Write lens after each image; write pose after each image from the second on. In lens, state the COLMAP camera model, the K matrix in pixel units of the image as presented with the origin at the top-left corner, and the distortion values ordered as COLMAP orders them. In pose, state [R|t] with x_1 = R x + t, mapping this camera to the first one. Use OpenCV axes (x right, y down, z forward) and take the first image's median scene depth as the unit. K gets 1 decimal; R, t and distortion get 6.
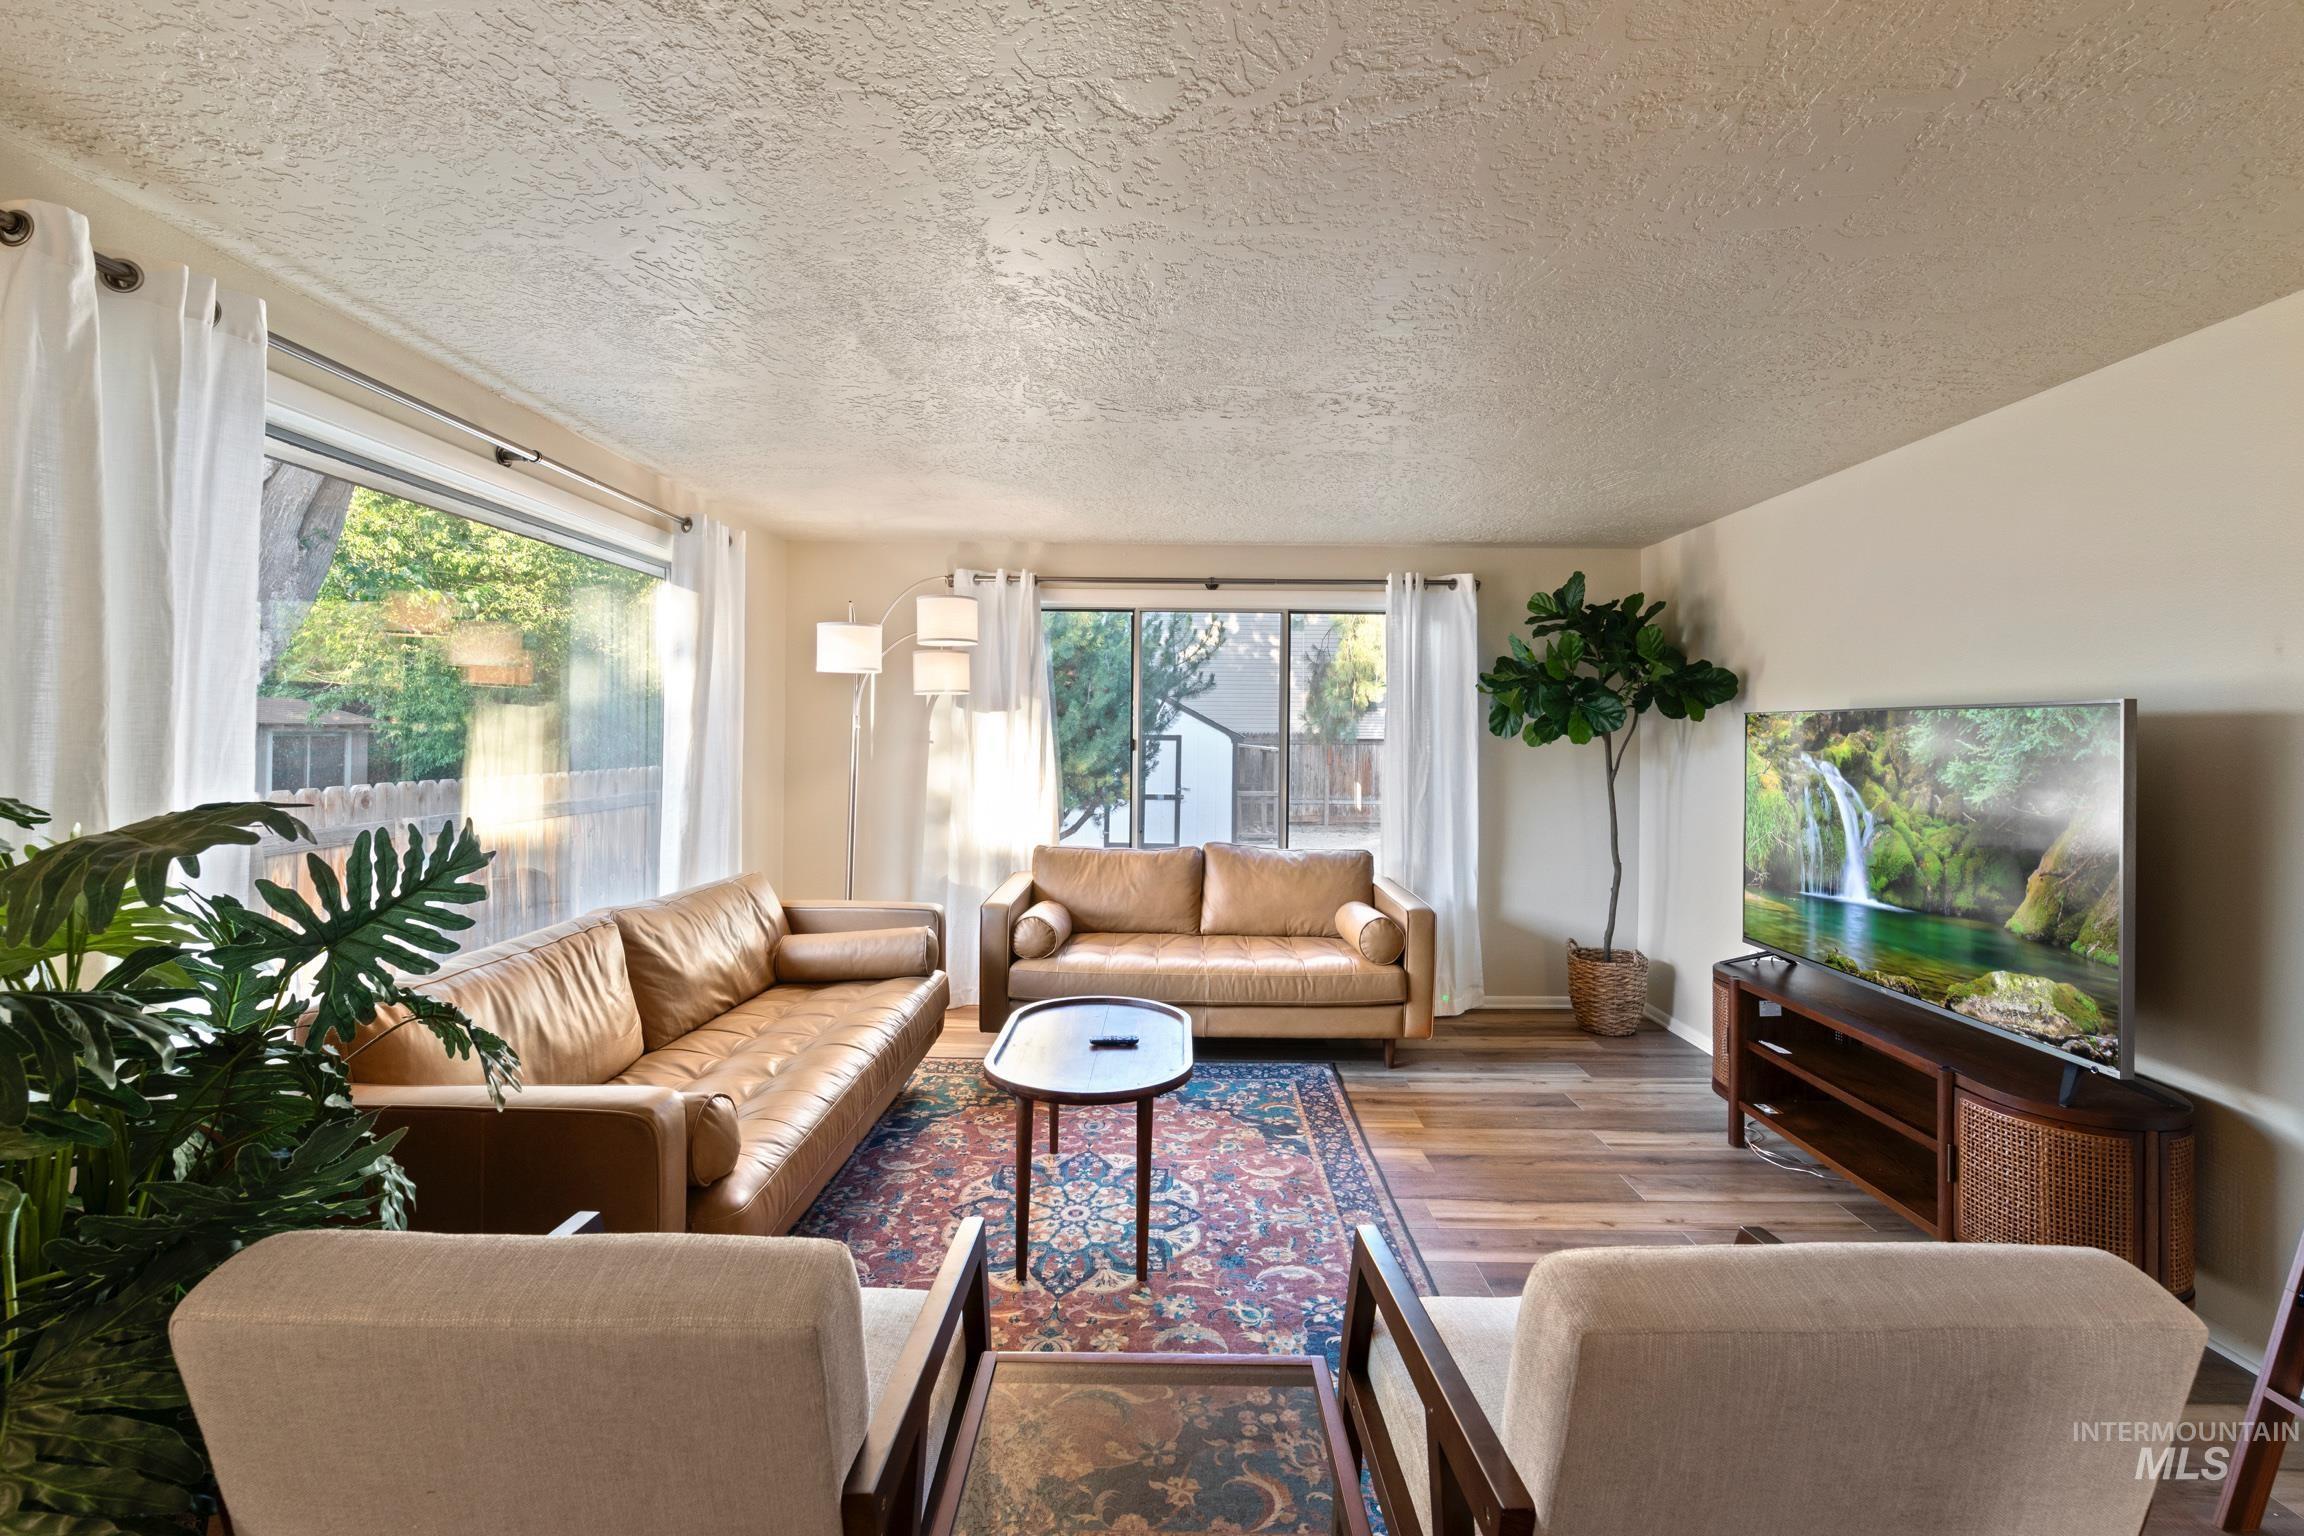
lens RADIAL K [[992.5, 0, 1167.4], [0, 992.5, 739.0], [0, 0, 1]] dist [-0.008557, -0.000301]
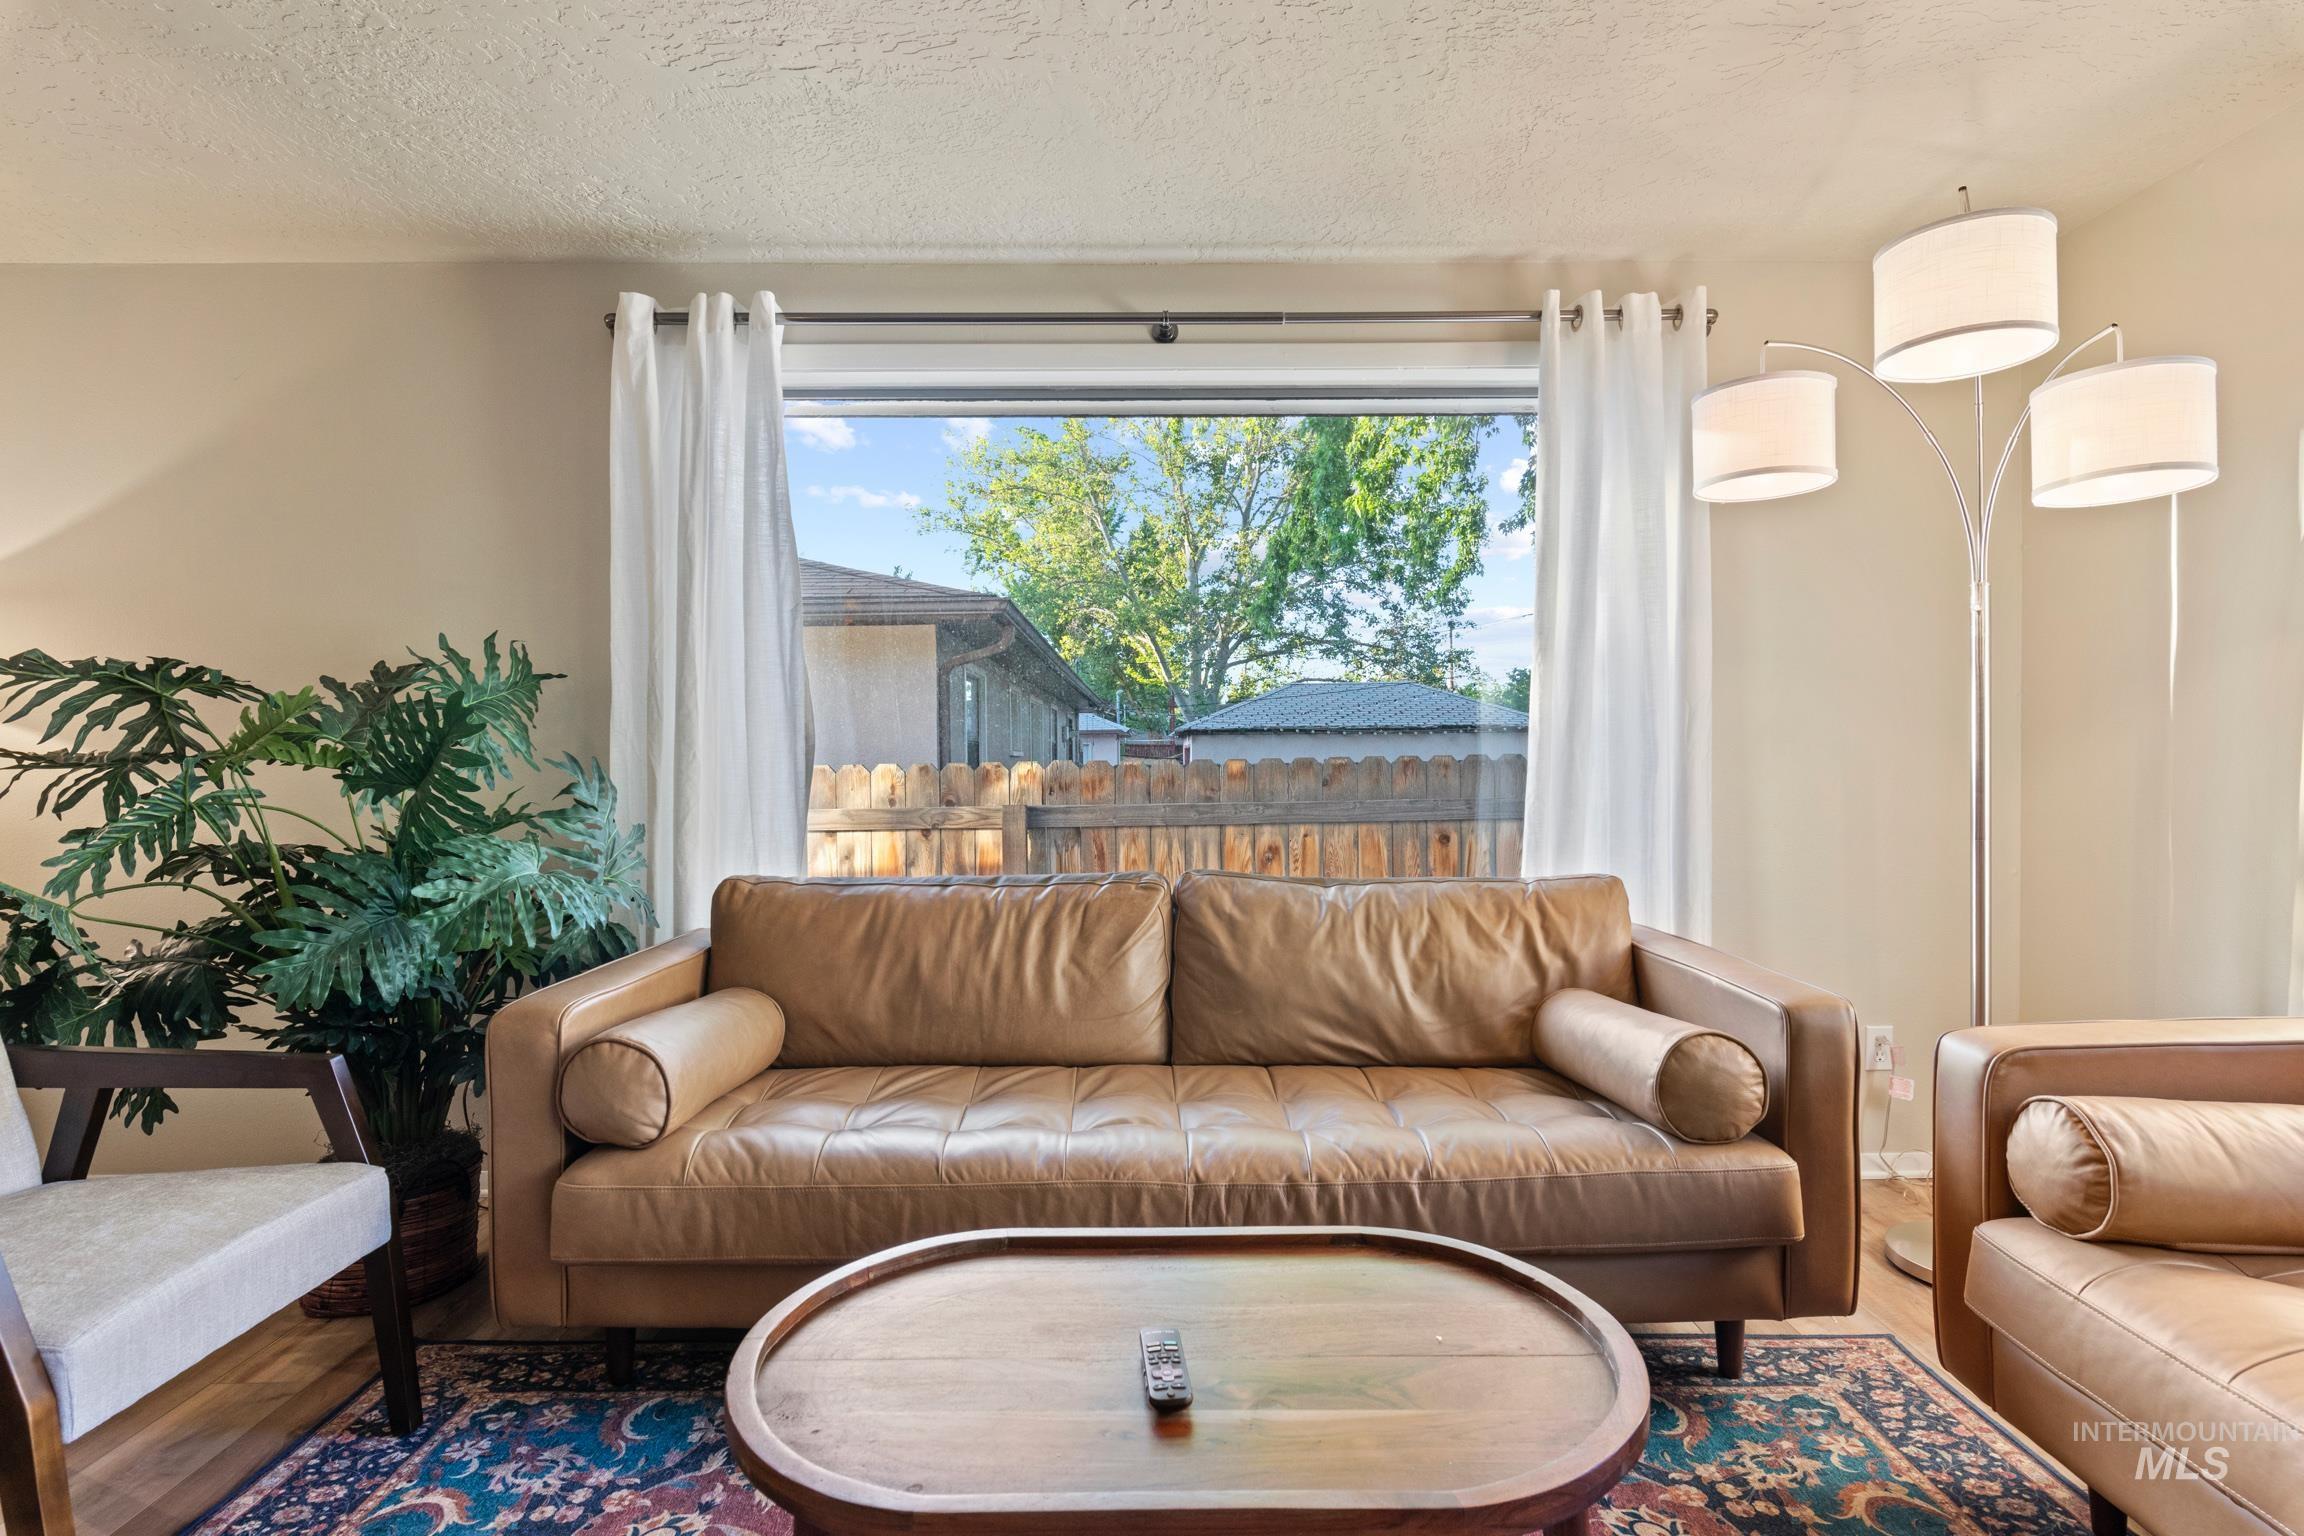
lens RADIAL K [[1162.5, 0, 1165.4], [0, 1162.5, 776.3], [0, 0, 1]] dist [-0.000584, -0.000236]
pose [[0.011845, 0.004653, -0.999919, 0.273369], [0.006979, 0.999964, 0.004736, 0.076309], [0.999905, -0.007035, 0.011812, 0.783762]]
